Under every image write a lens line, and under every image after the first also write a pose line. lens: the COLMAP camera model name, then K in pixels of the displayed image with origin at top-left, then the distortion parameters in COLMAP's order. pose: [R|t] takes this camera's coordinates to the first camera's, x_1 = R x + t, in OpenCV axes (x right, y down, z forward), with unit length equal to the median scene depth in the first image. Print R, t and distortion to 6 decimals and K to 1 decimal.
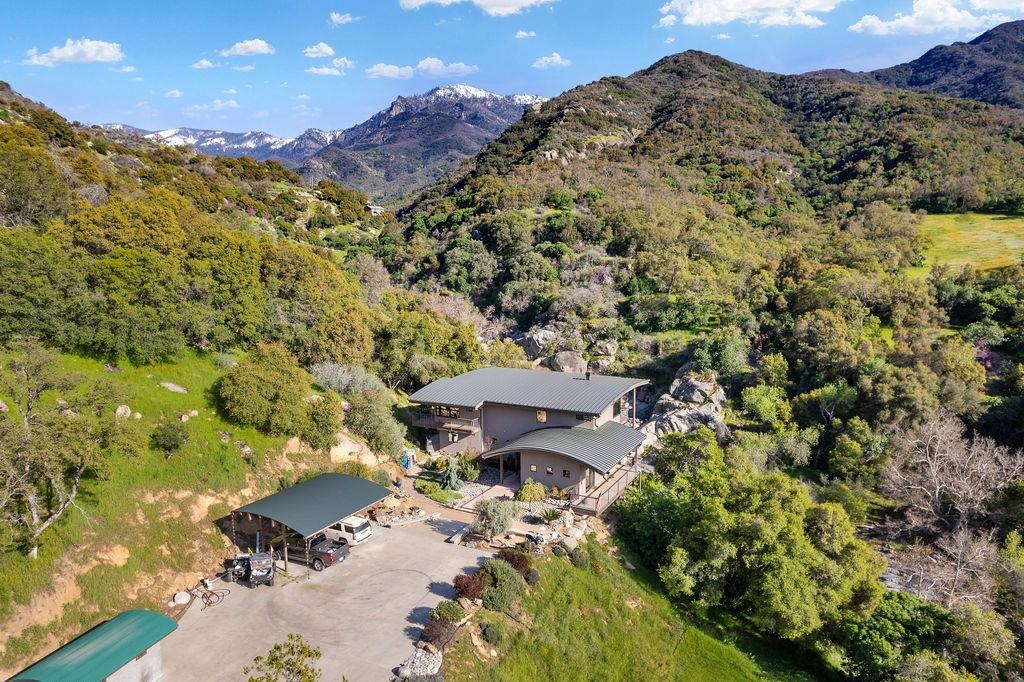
lens RADIAL K [[655.8, 0, 513.8], [0, 655.8, 343.8], [0, 0, 1]] dist [-0.075377, 0.069375]
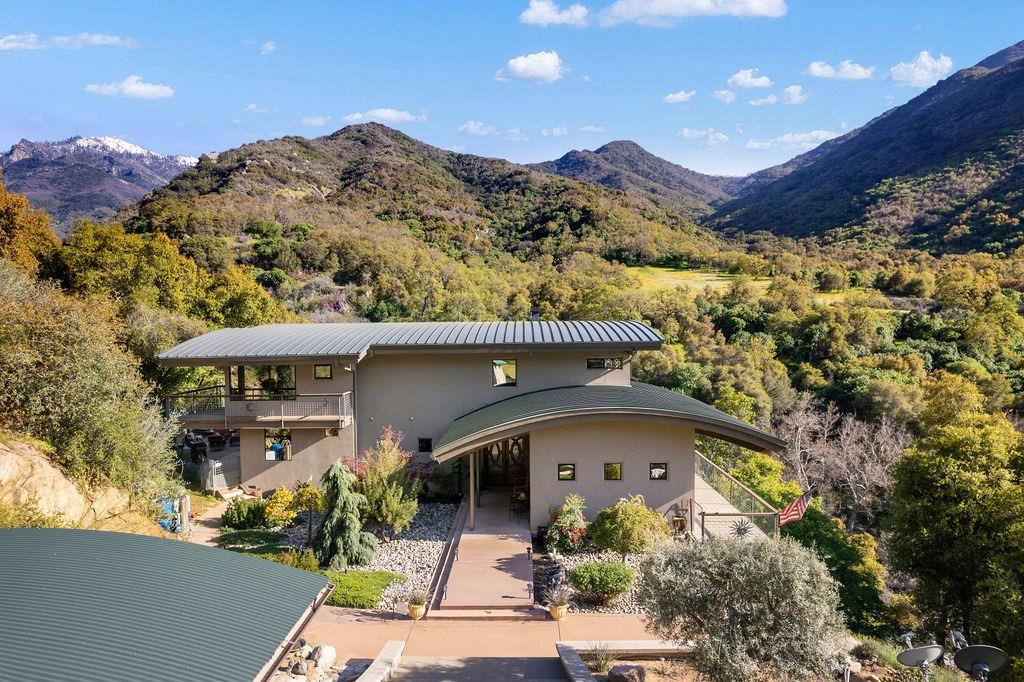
lens RADIAL K [[655.8, 0, 513.2], [0, 655.8, 346.6], [0, 0, 1]] dist [-0.075377, 0.069375]
pose [[0.887502, -0.016712, 0.460500, -0.029490], [0.066170, 0.993607, -0.091468, 0.024825], [-0.456027, 0.111649, 0.882935, 0.109706]]
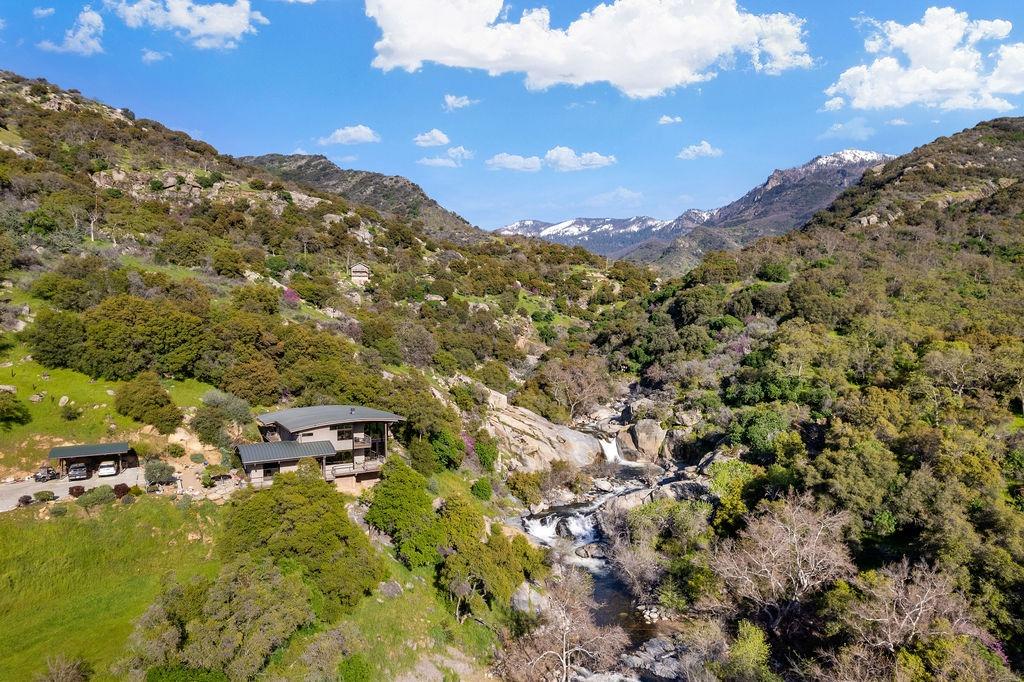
lens RADIAL K [[655.8, 0, 515.6], [0, 655.8, 342.5], [0, 0, 1]] dist [-0.075377, 0.069375]
pose [[0.844852, 0.009555, -0.534915, 0.227596], [-0.071891, 0.992800, -0.095810, 0.002596], [0.530148, 0.119401, 0.839456, 0.003373]]
